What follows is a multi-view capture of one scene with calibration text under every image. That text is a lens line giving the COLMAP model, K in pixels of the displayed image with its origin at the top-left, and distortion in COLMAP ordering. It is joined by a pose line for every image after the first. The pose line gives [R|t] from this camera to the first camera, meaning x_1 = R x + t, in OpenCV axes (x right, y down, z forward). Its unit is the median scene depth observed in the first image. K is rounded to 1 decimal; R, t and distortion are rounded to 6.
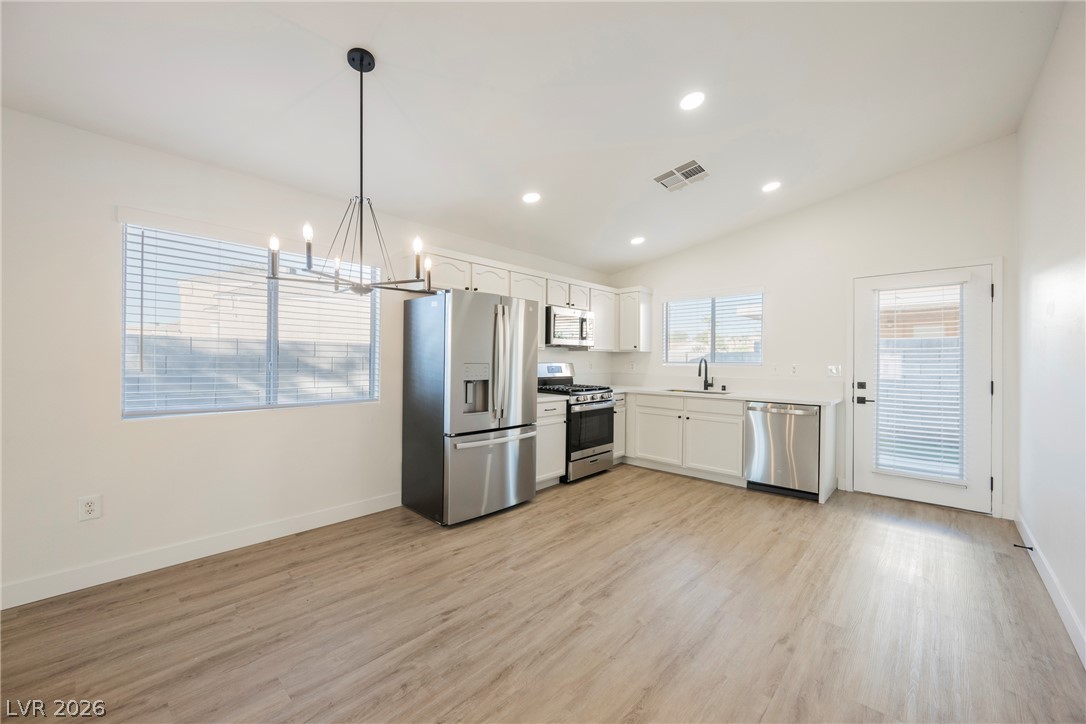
lens RADIAL K [[422.4, 0, 544.3], [0, 422.4, 360.4], [0, 0, 1]] dist [-0.003140, -0.000479]
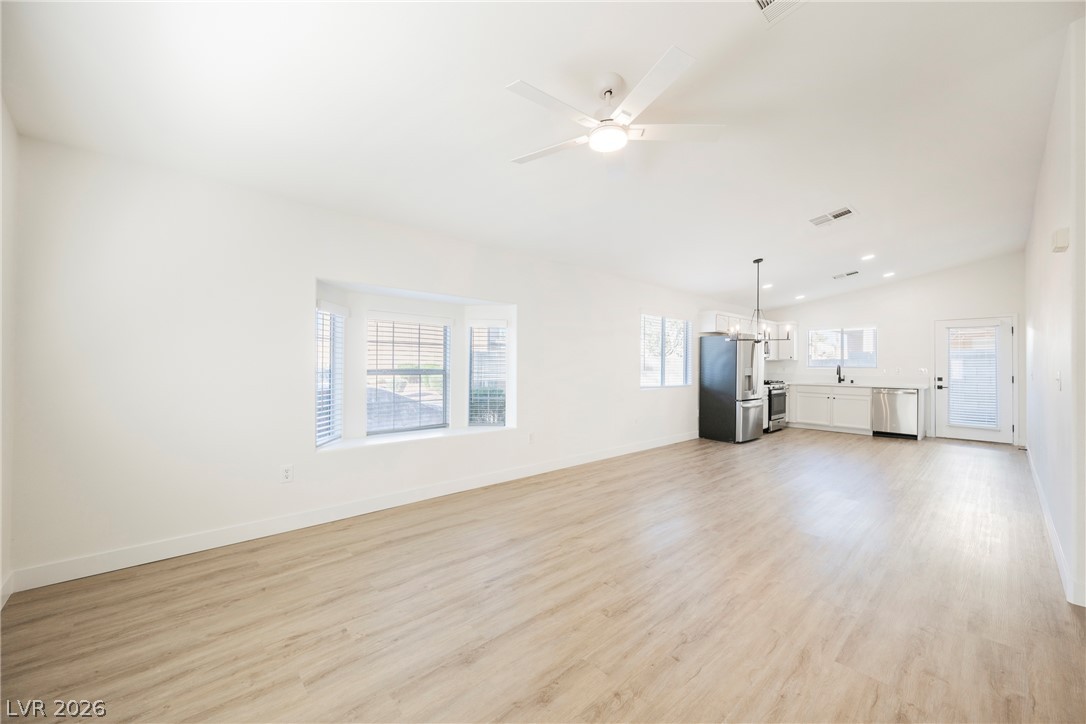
lens RADIAL K [[422.4, 0, 540.6], [0, 422.4, 359.0], [0, 0, 1]] dist [-0.003140, -0.000479]
pose [[0.996766, -0.002513, -0.080320, -0.872531], [0.001795, 0.999958, -0.009017, -0.016774], [0.080339, 0.008844, 0.996728, -1.014745]]
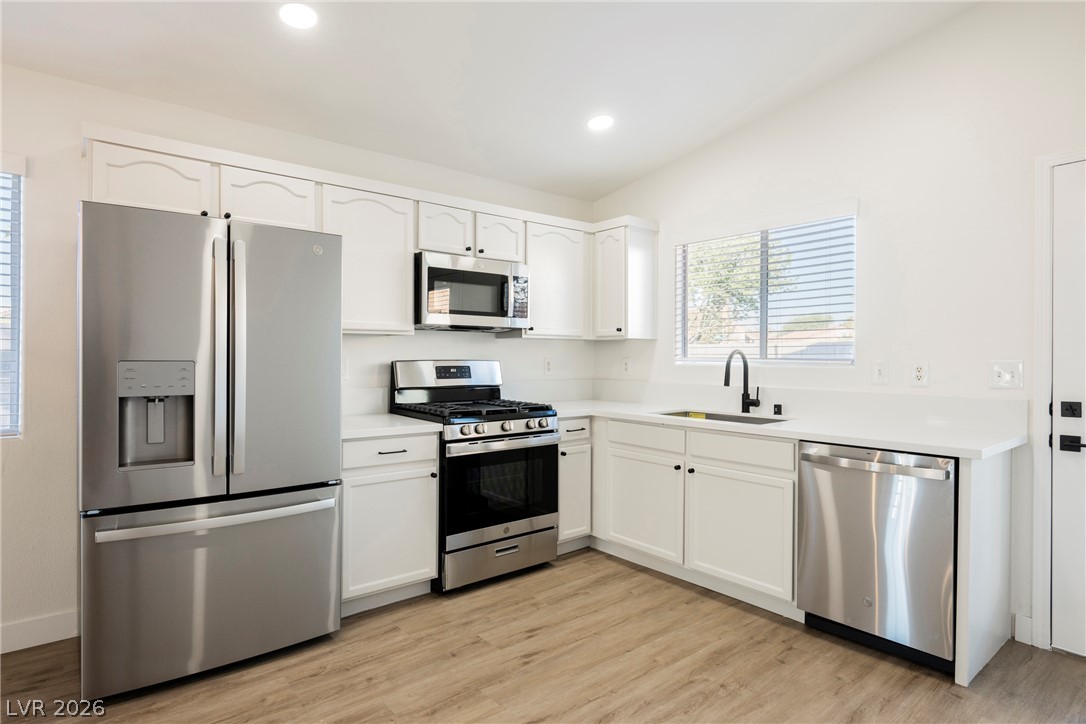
lens RADIAL K [[595.9, 0, 545.1], [0, 595.9, 357.7], [0, 0, 1]] dist [-0.008151, 0.003698]
pose [[0.991338, -0.002875, -0.131303, 0.303918], [0.002979, 0.999995, 0.000600, 0.003632], [0.131301, -0.000986, 0.991342, 0.330321]]
